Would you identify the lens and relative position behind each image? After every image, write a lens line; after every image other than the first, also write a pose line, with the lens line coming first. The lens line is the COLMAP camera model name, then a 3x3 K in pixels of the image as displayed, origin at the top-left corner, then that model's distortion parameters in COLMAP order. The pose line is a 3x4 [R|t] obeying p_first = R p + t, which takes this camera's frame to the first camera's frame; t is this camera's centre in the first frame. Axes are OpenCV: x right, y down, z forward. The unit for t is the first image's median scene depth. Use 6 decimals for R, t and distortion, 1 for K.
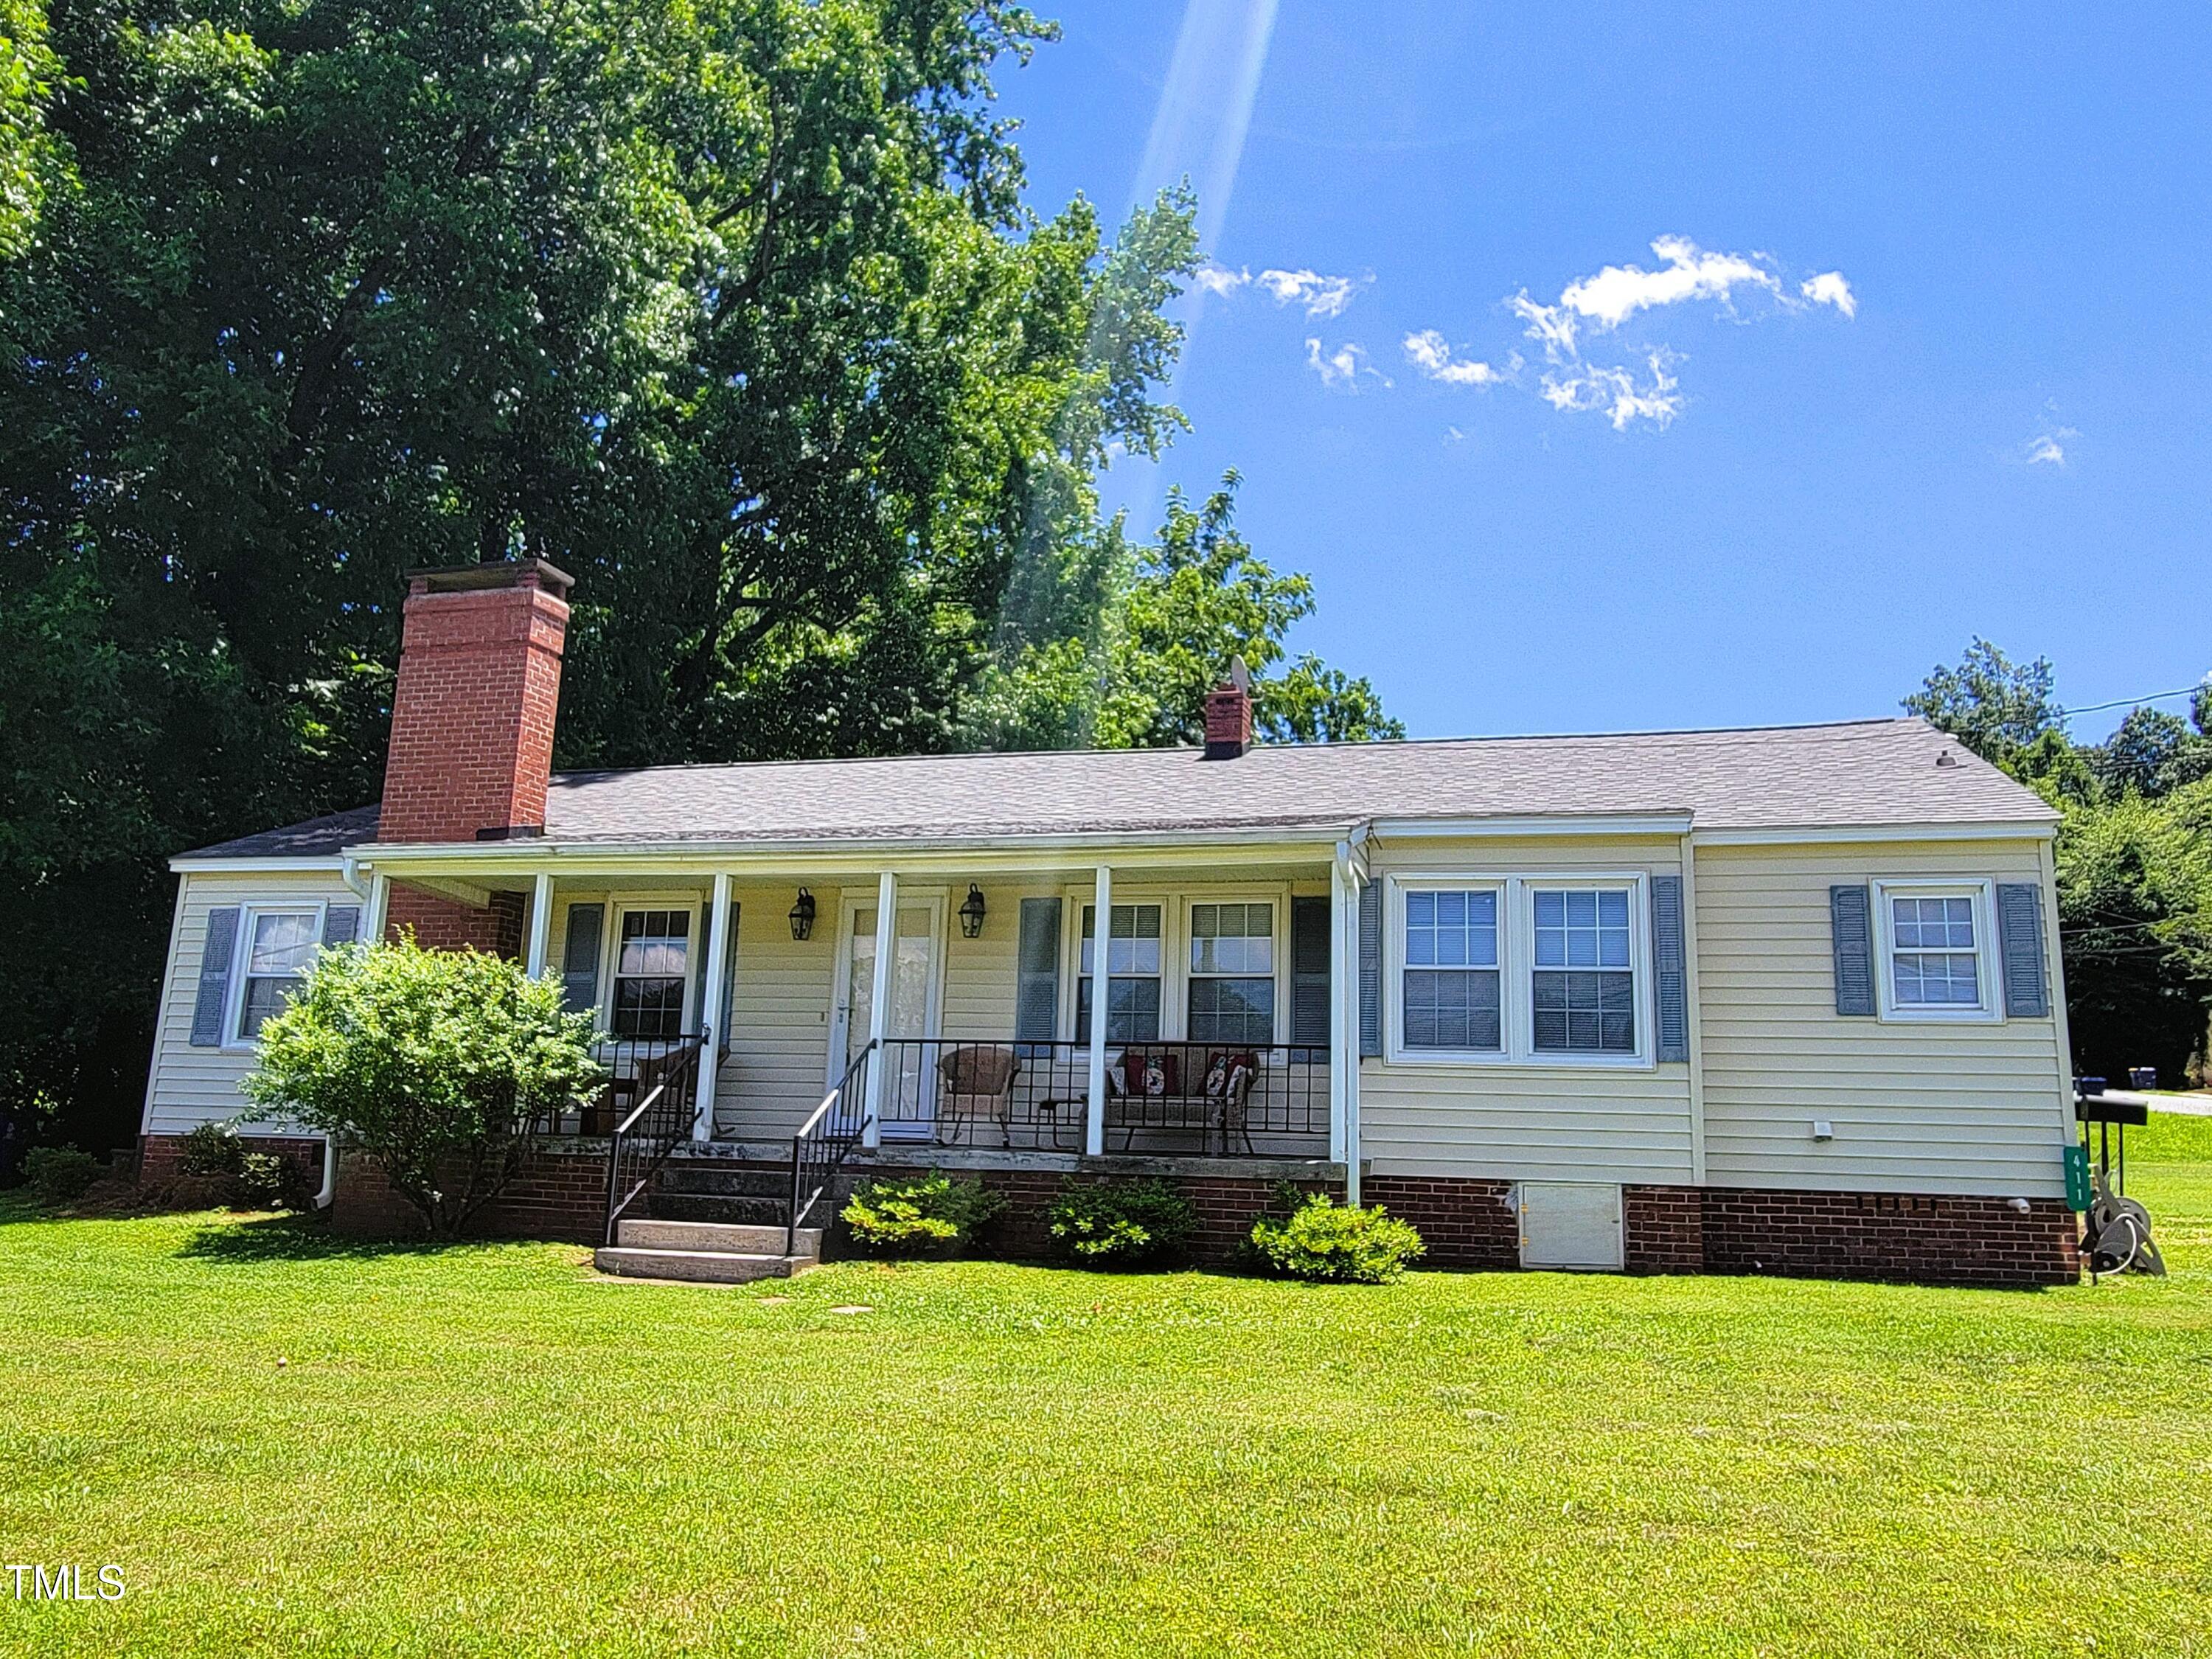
lens RADIAL K [[1649.7, 0, 1101.6], [0, 1649.7, 841.4], [0, 0, 1]] dist [0.053736, -0.035572]
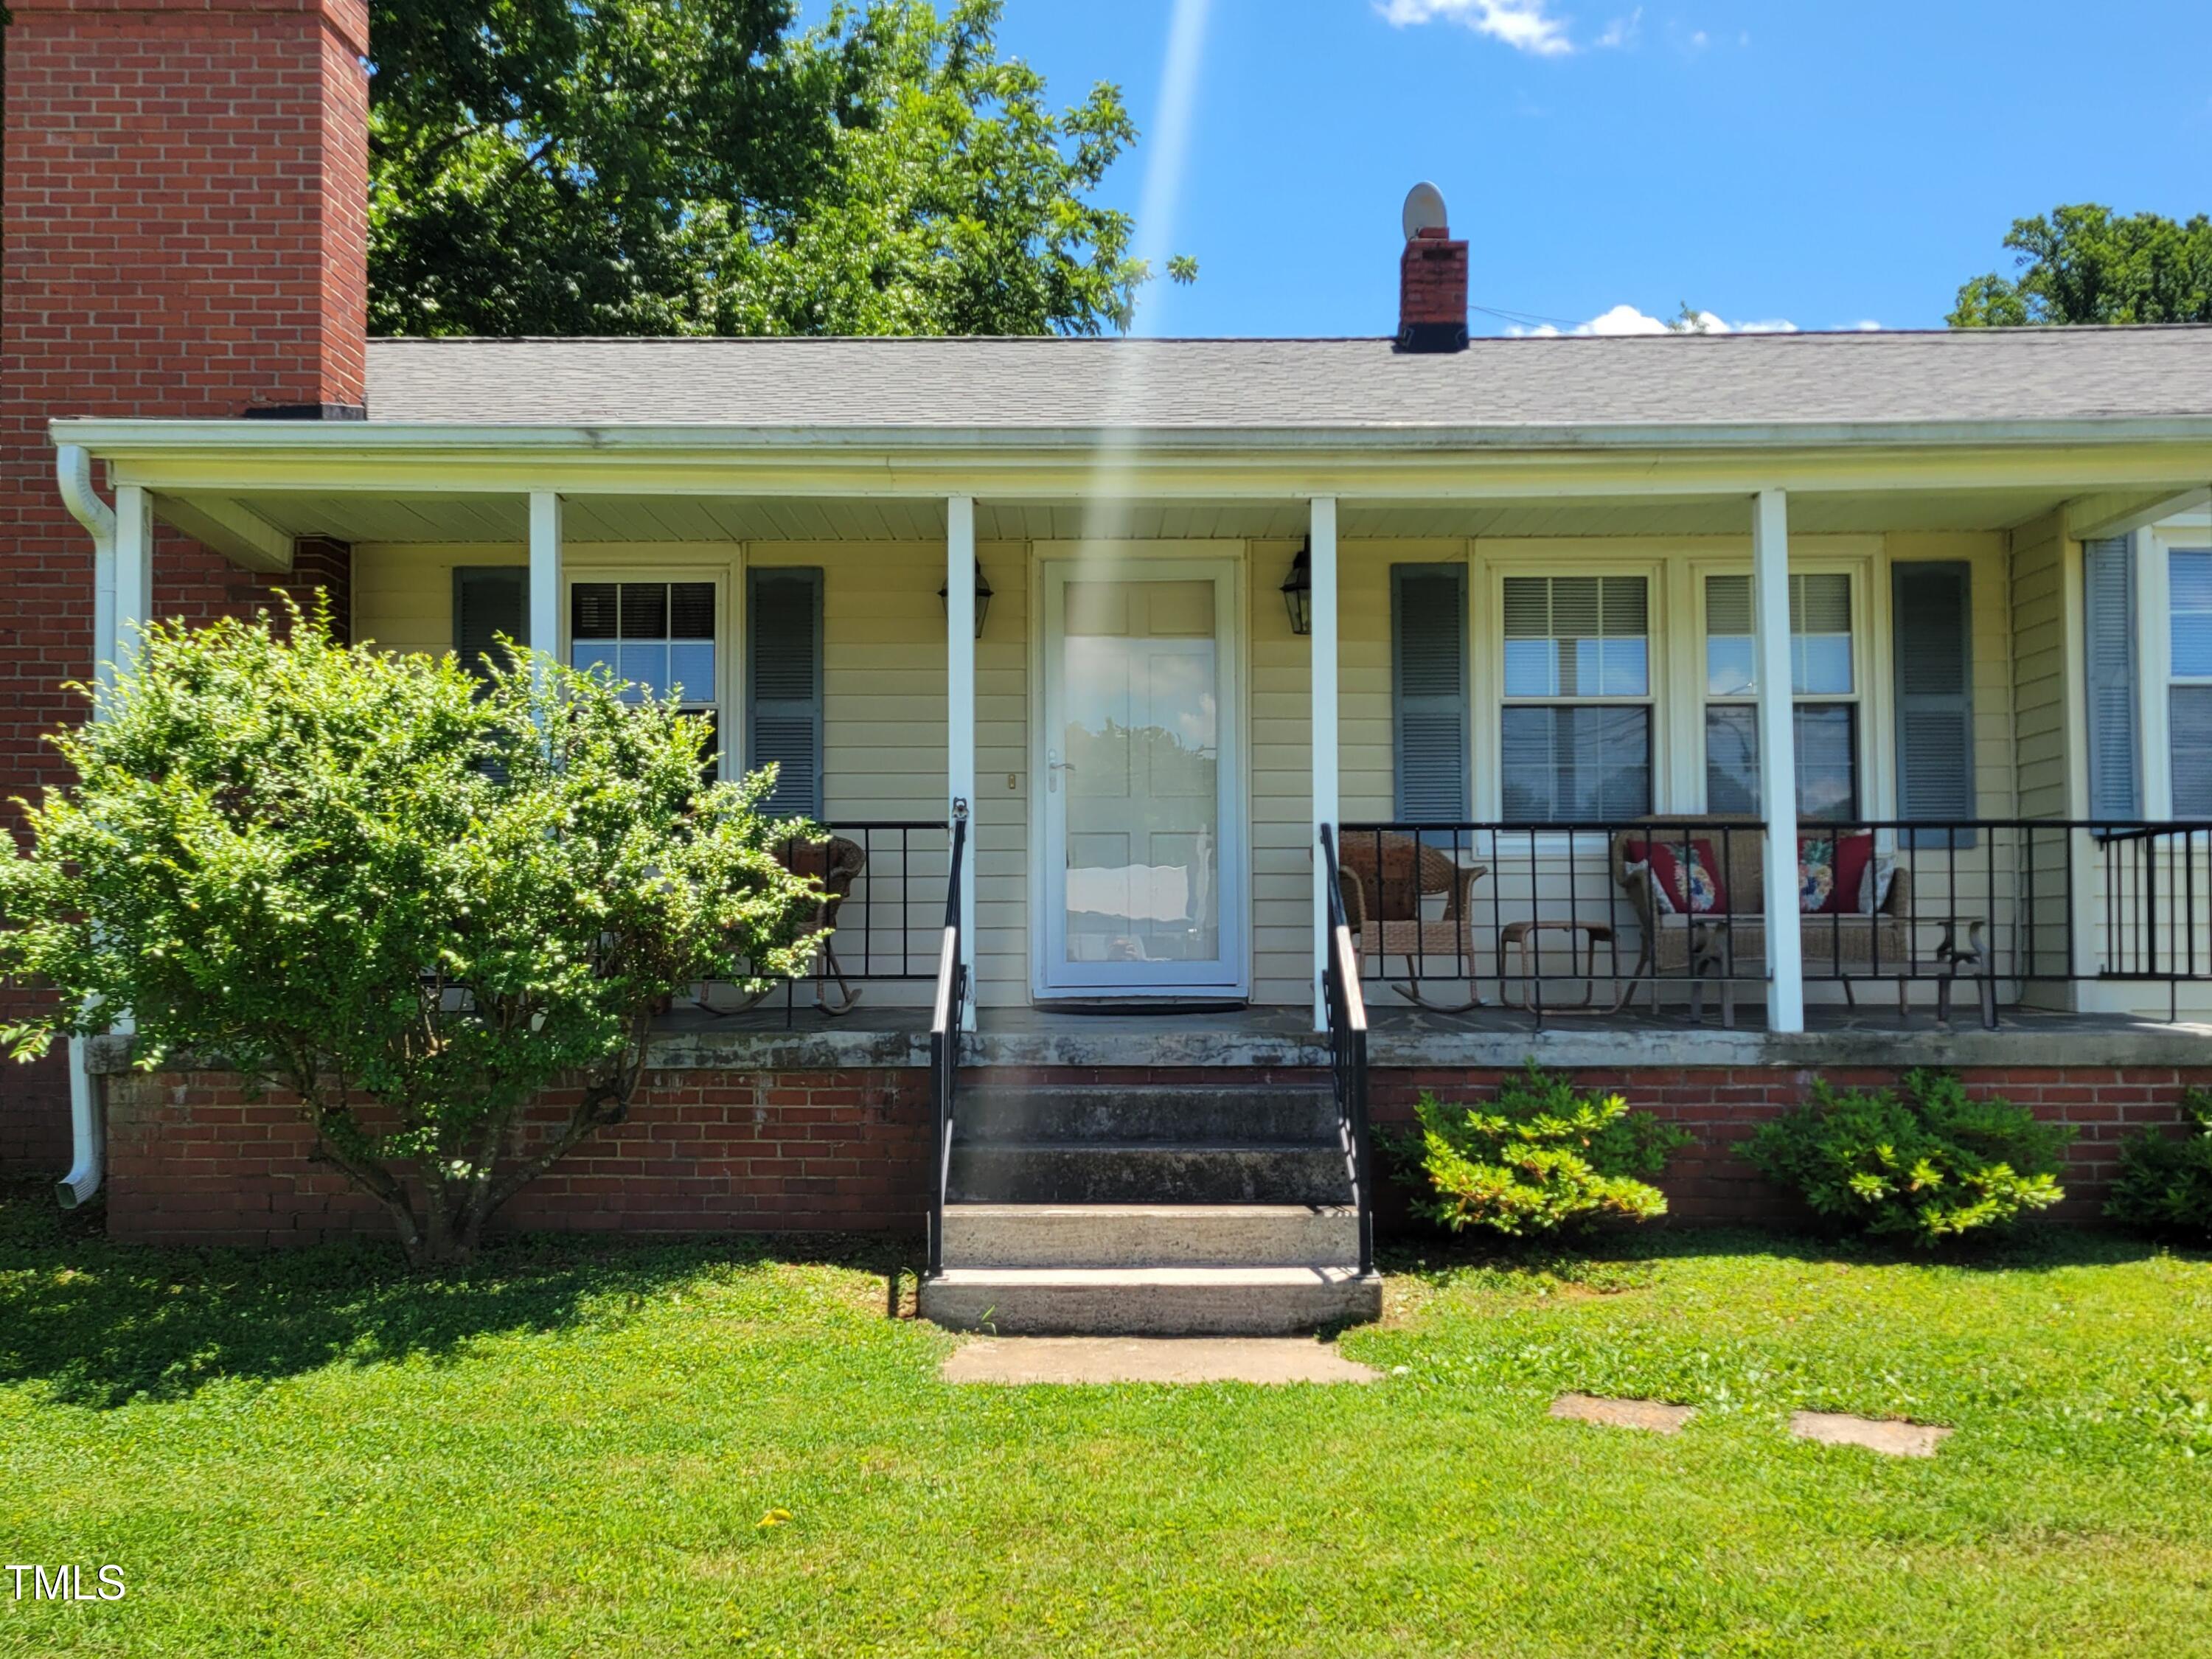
lens RADIAL K [[2114.0, 0, 1108.7], [0, 2114.0, 782.9], [0, 0, 1]] dist [0.098884, 0.001487]
pose [[0.957412, -0.014295, 0.288369, -0.393856], [-0.016221, 0.994533, 0.103157, 0.041445], [-0.288268, -0.103442, 0.951946, 0.402326]]
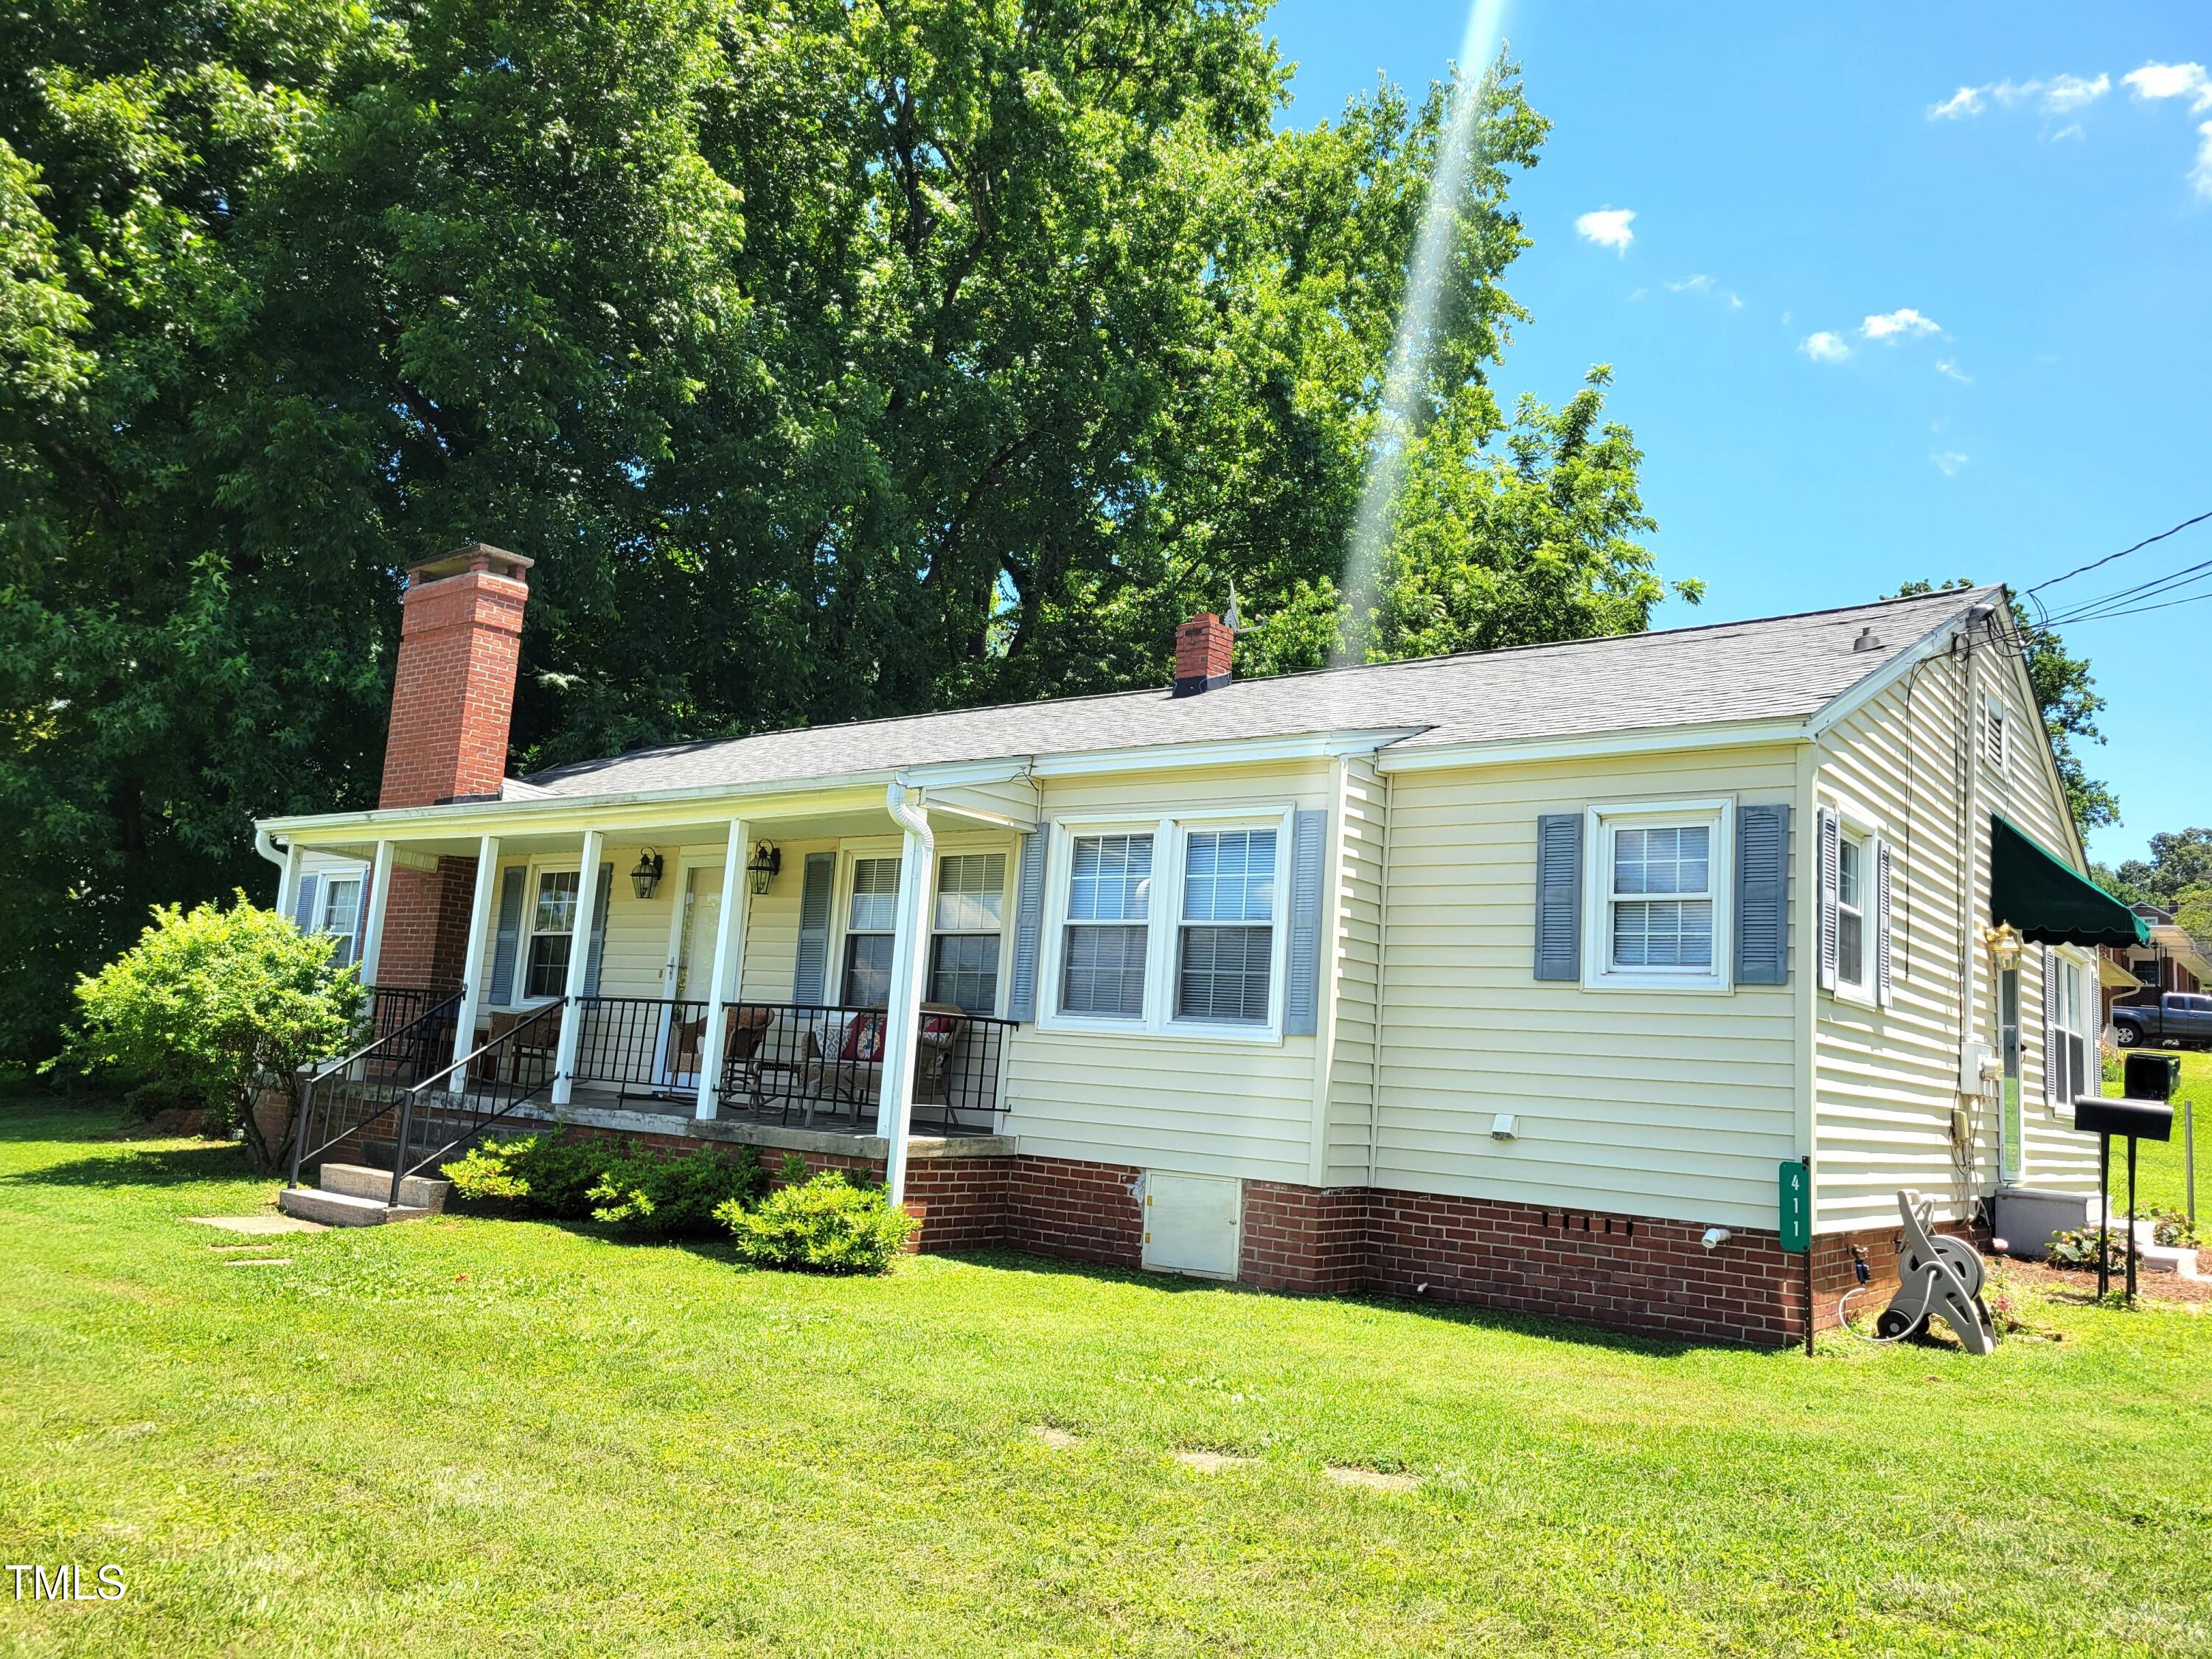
lens RADIAL K [[1635.4, 0, 1101.5], [0, 1635.4, 862.7], [0, 0, 1]] dist [0.066489, -0.005667]
pose [[0.920303, -0.017465, -0.390816, 0.560207], [0.032466, 0.998967, 0.031810, 0.017762], [0.389856, -0.041963, 0.919919, 0.211901]]
